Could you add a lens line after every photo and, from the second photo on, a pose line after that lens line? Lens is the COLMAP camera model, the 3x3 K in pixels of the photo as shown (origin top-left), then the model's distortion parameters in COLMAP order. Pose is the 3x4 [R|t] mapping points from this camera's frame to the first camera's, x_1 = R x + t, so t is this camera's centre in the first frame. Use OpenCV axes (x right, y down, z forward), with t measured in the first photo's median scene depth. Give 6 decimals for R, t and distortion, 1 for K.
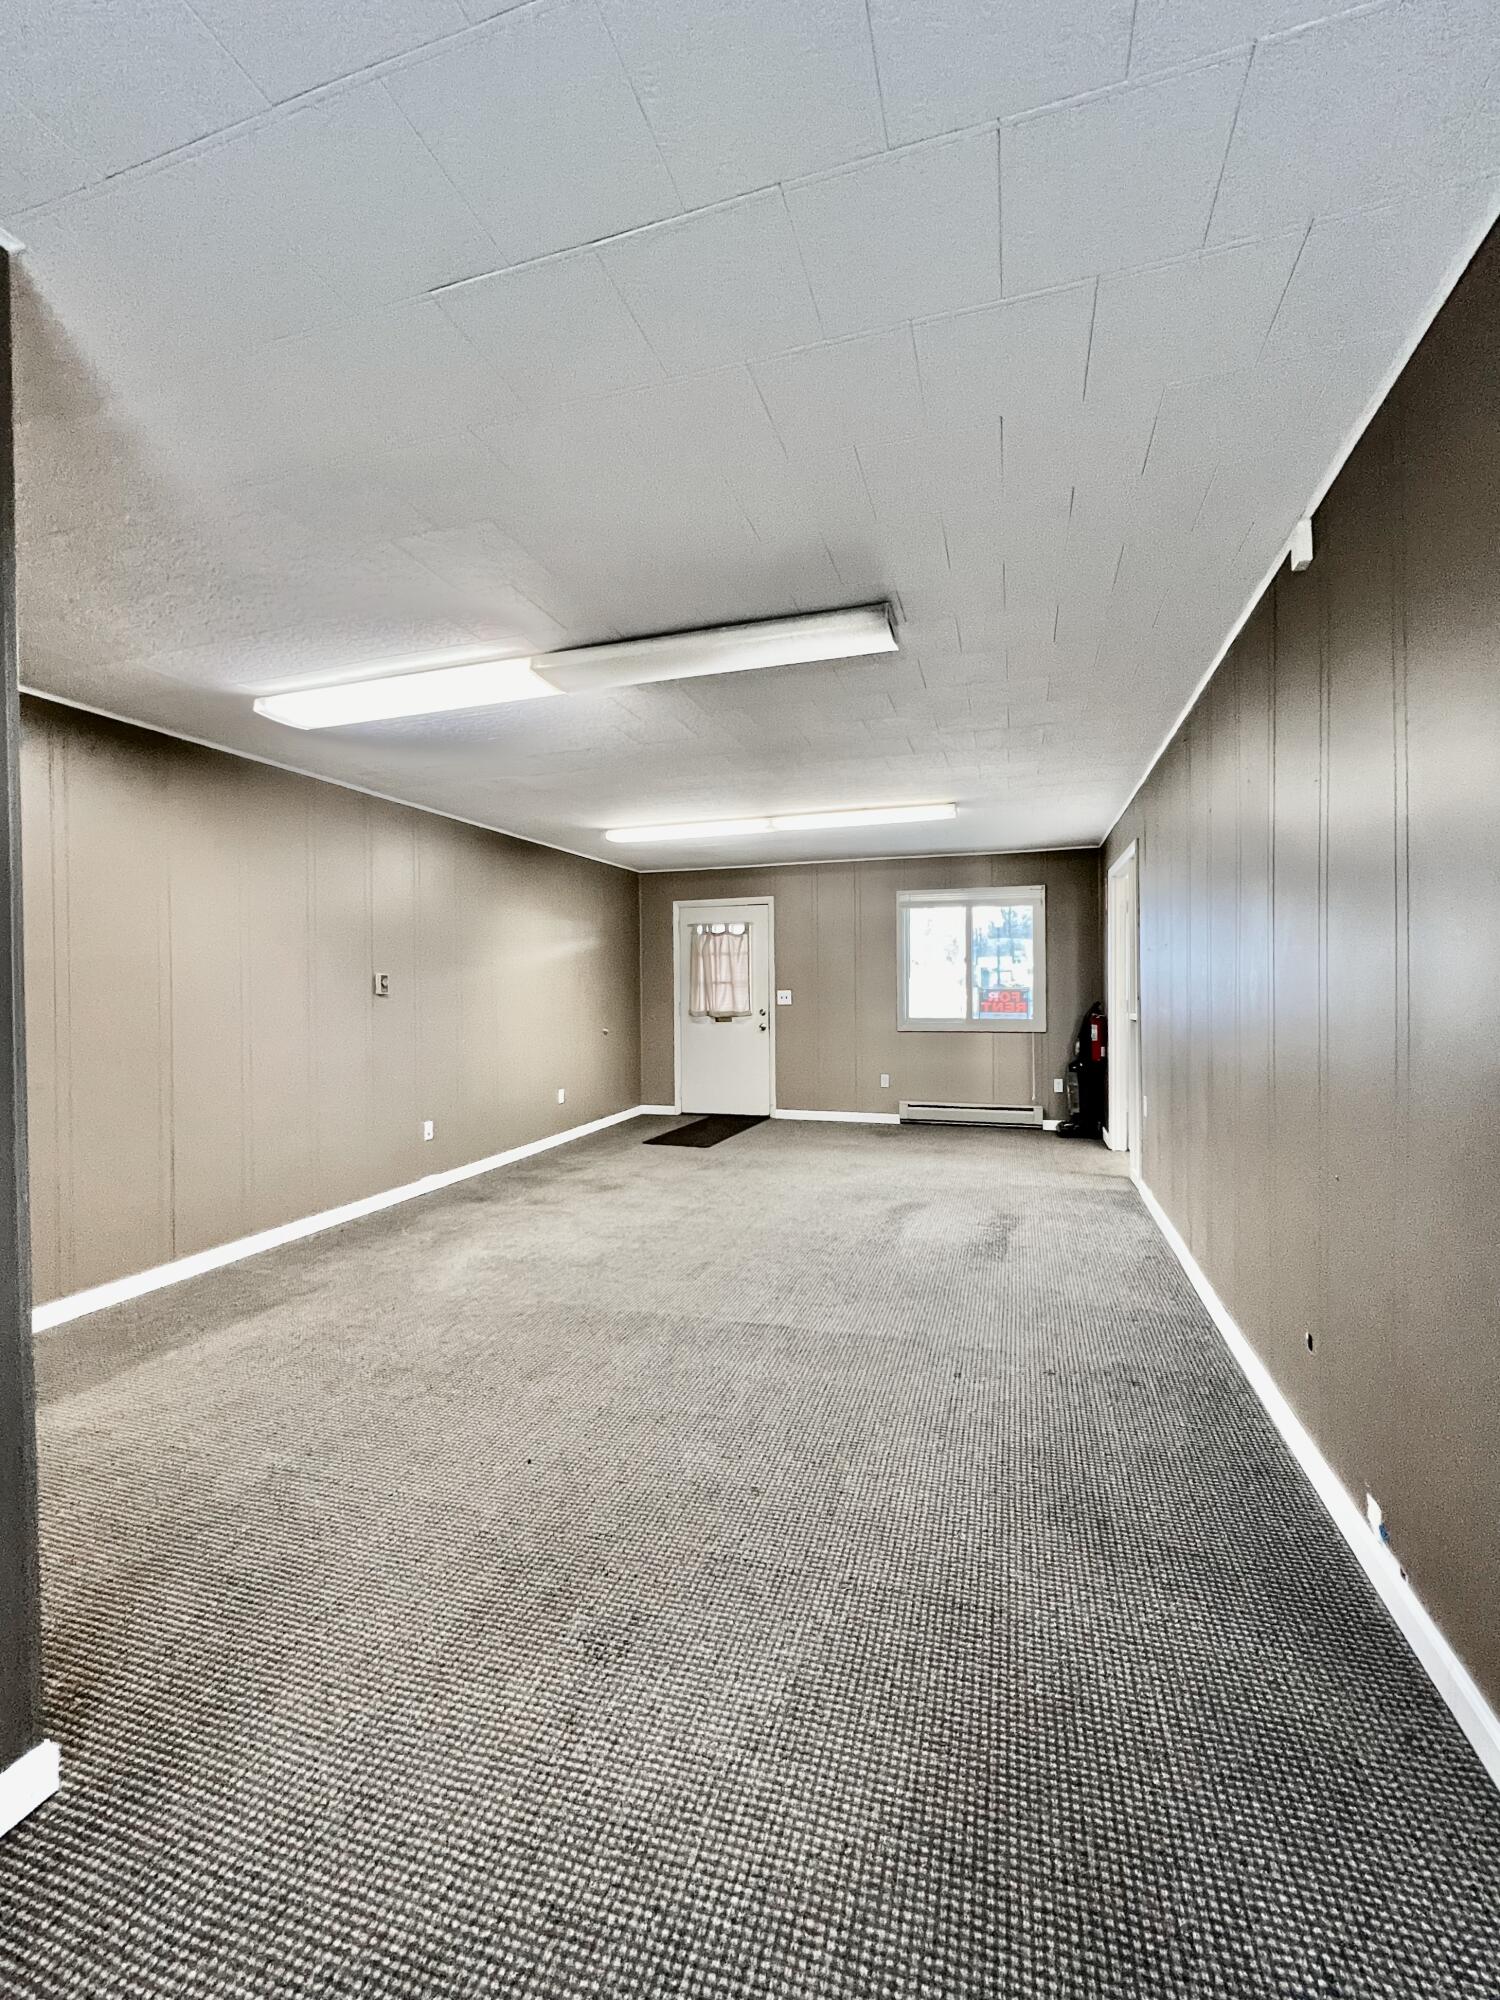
lens RADIAL K [[797.4, 0, 718.0], [0, 797.4, 992.3], [0, 0, 1]] dist [-0.003197, 0.000539]
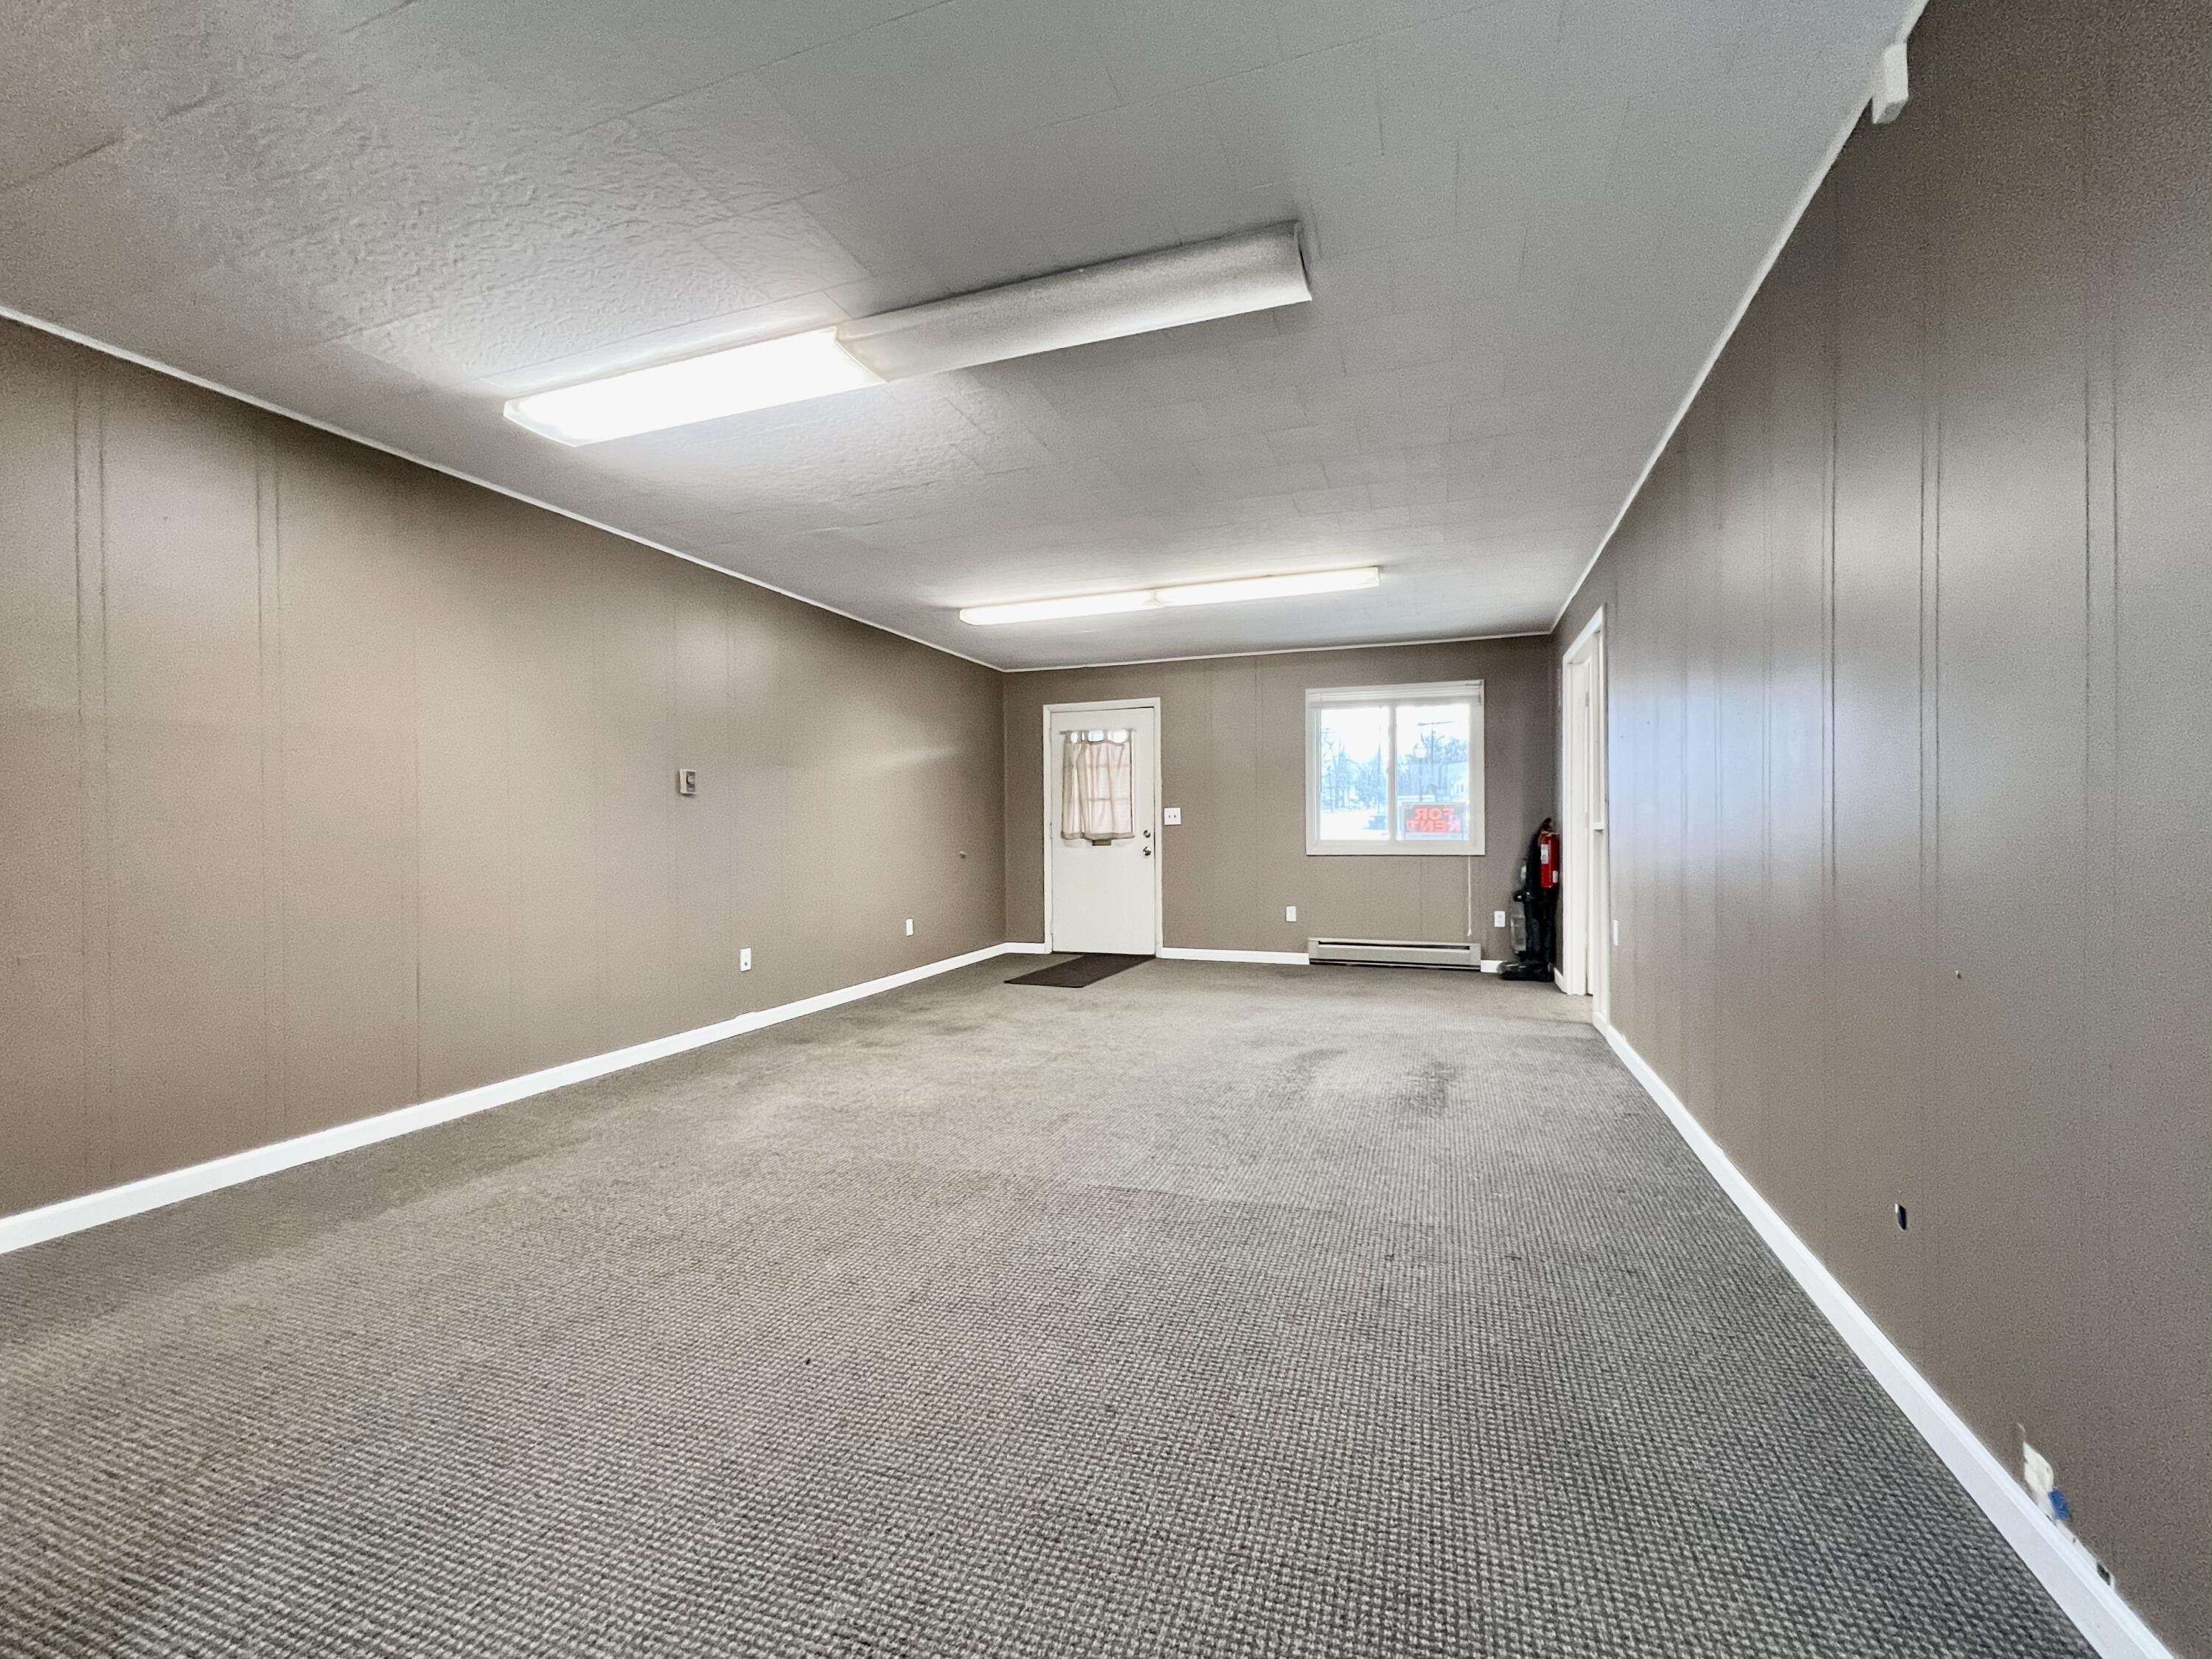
lens RADIAL K [[881.9, 0, 1076.5], [0, 881.9, 833.4], [0, 0, 1]] dist [-0.003197, 0.000539]
pose [[0.999492, 0.003168, -0.031721, 0.017487], [-0.003264, 0.999990, -0.002979, 0.047456], [0.031712, 0.003081, 0.999492, 0.089620]]
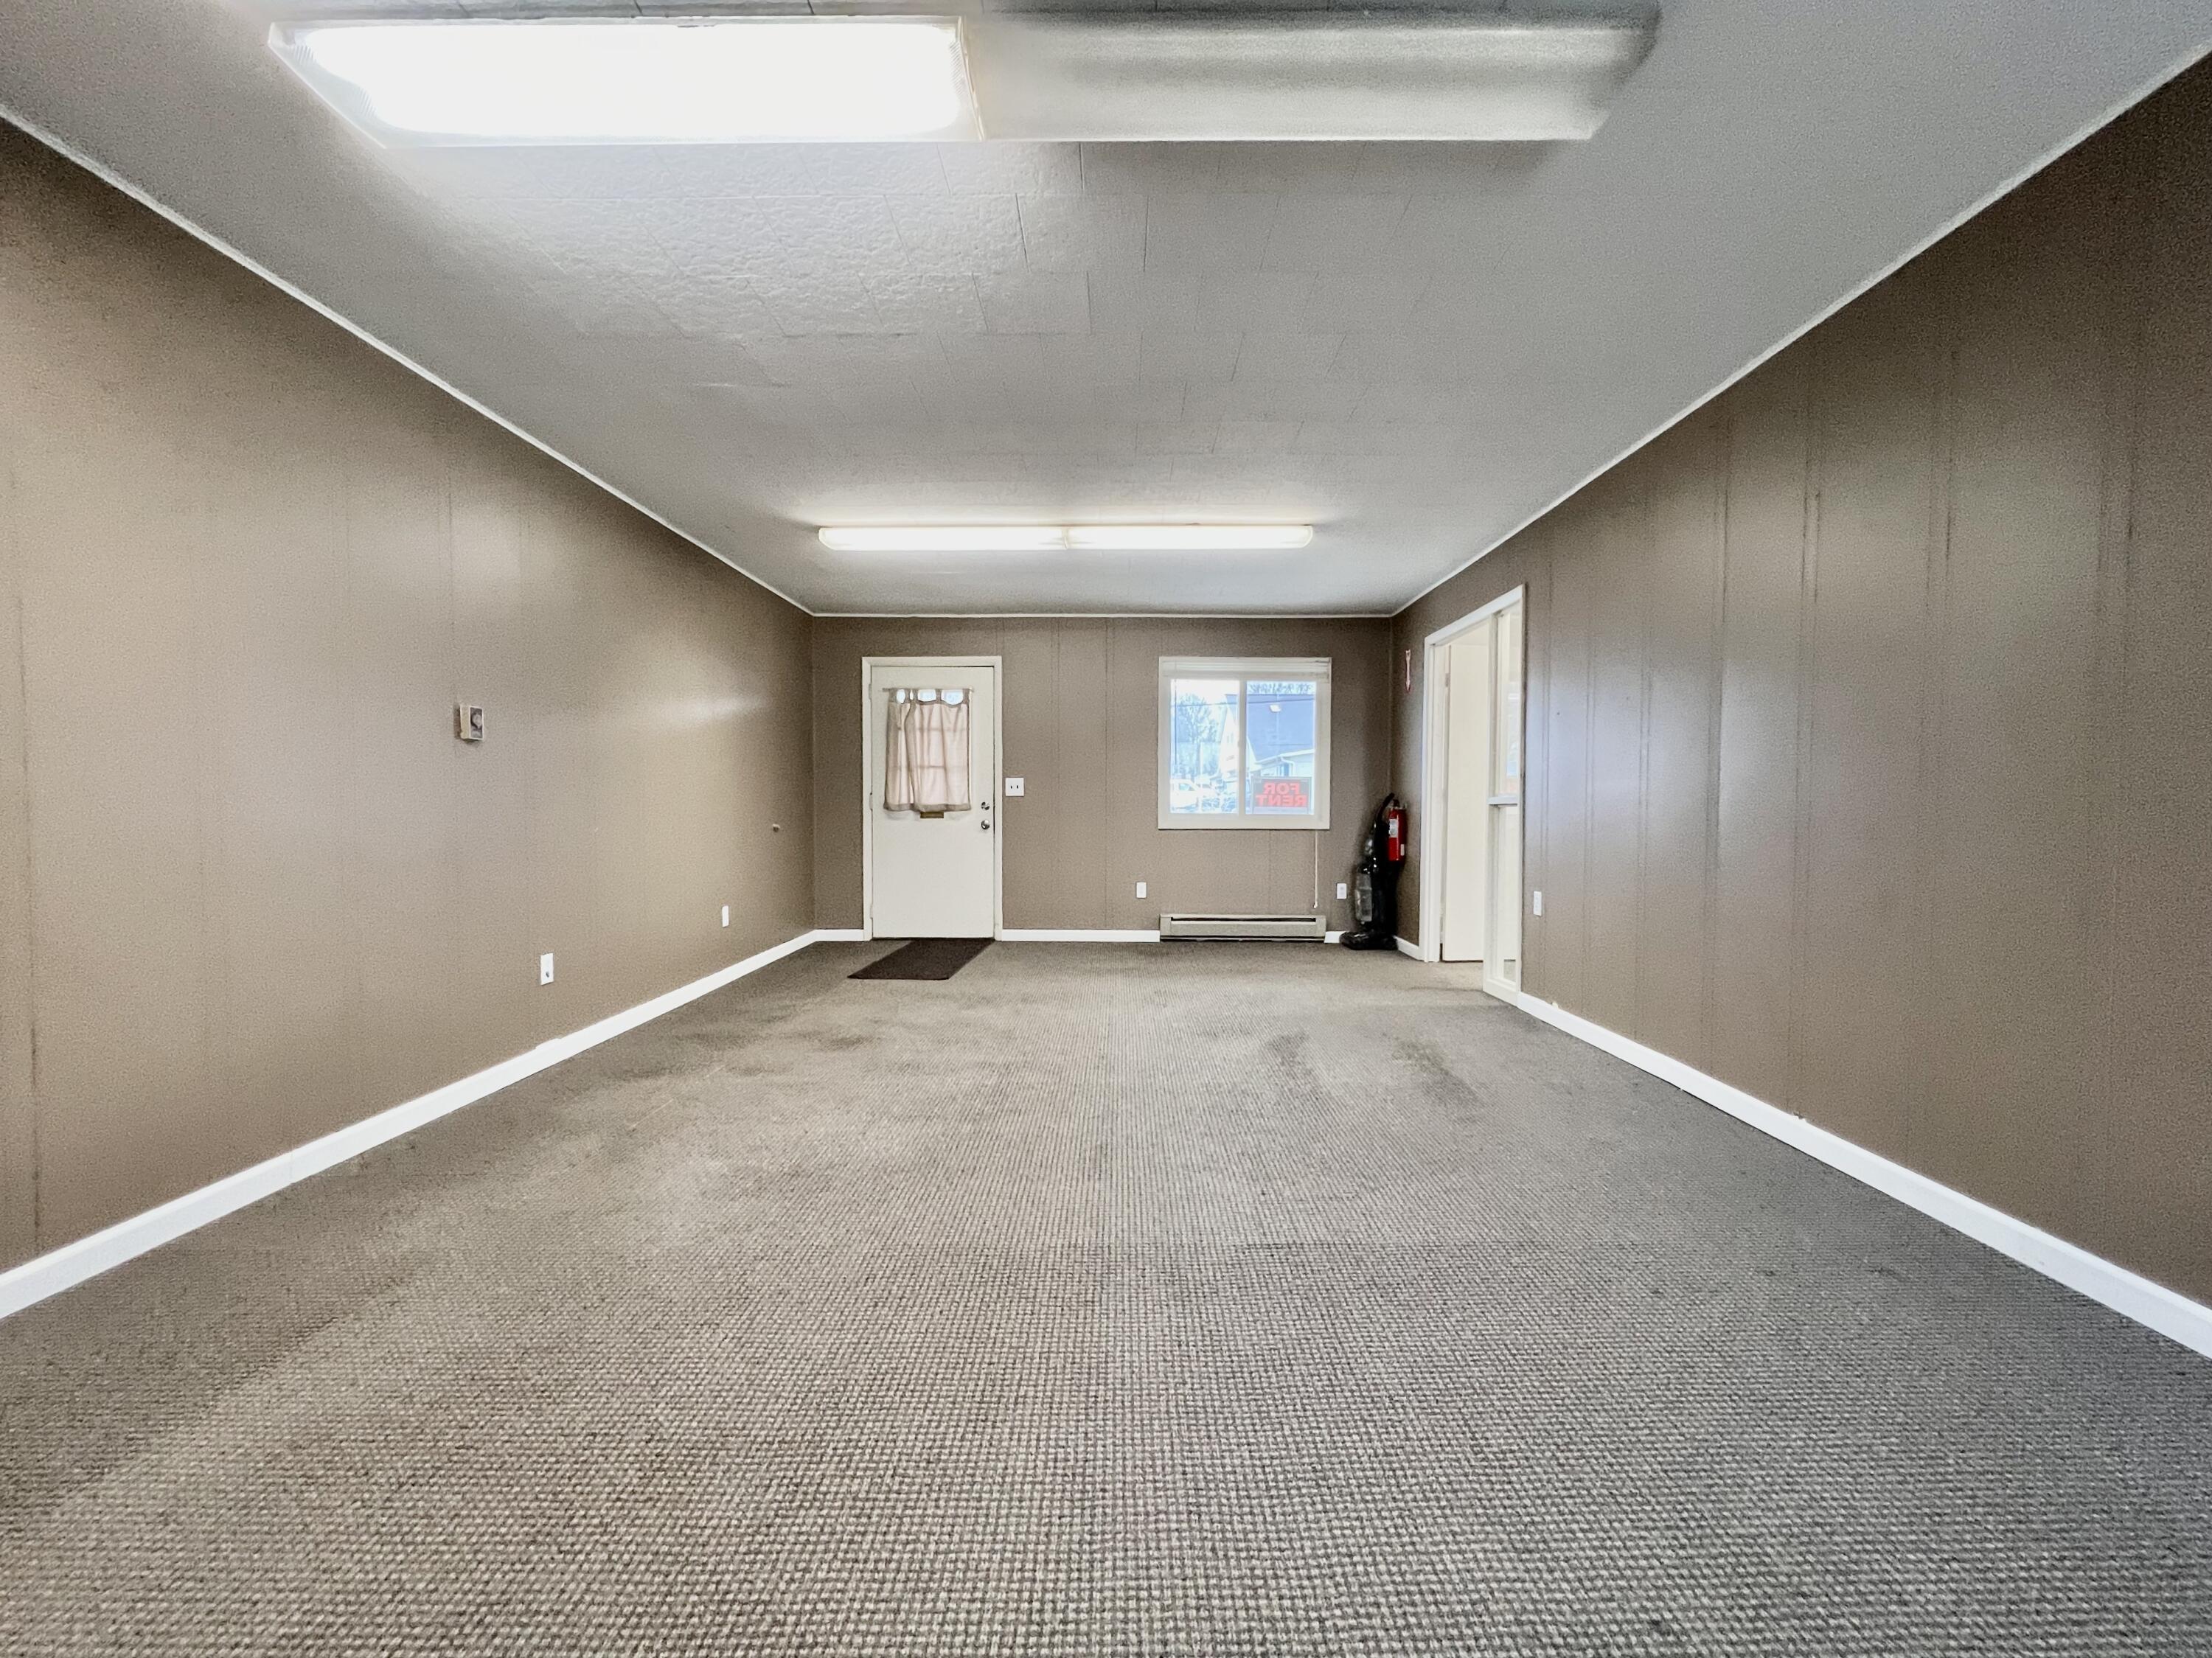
lens RADIAL K [[881.8, 0, 1067.3], [0, 881.8, 825.9], [0, 0, 1]] dist [-0.003197, 0.000539]
pose [[0.956014, 0.007488, 0.293226, -0.204938], [-0.011905, 0.999841, 0.013281, 0.055787], [-0.293079, -0.016187, 0.955951, 0.262004]]
